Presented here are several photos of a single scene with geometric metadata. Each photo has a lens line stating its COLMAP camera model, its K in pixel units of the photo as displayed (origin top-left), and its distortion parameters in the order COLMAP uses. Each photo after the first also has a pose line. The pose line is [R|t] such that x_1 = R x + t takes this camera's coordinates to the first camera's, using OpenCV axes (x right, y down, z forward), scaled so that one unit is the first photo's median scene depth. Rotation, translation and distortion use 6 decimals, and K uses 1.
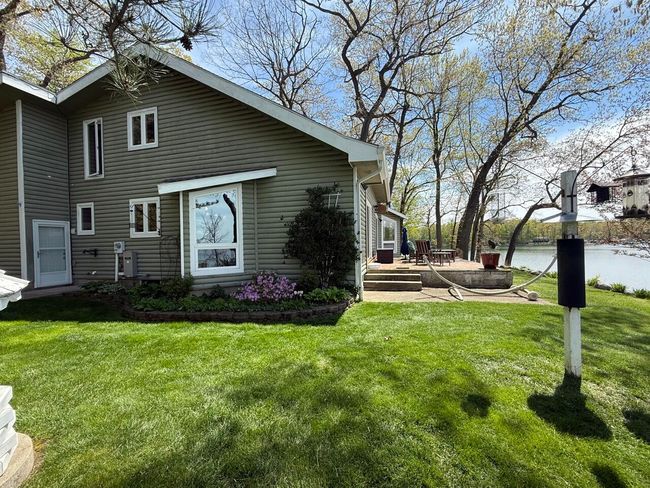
lens RADIAL K [[256.1, 0, 325.9], [0, 256.1, 243.4], [0, 0, 1]] dist [-0.002263, -0.000181]
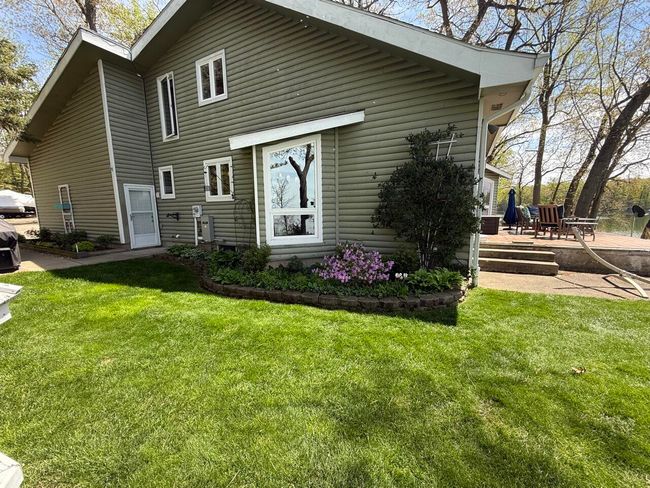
lens RADIAL K [[256.1, 0, 326.1], [0, 256.1, 240.9], [0, 0, 1]] dist [-0.002263, -0.000181]
pose [[0.973687, 0.035597, -0.225091, -0.118043], [-0.005889, 0.991325, 0.131299, -0.005101], [0.227813, -0.126518, 0.965450, 0.176090]]
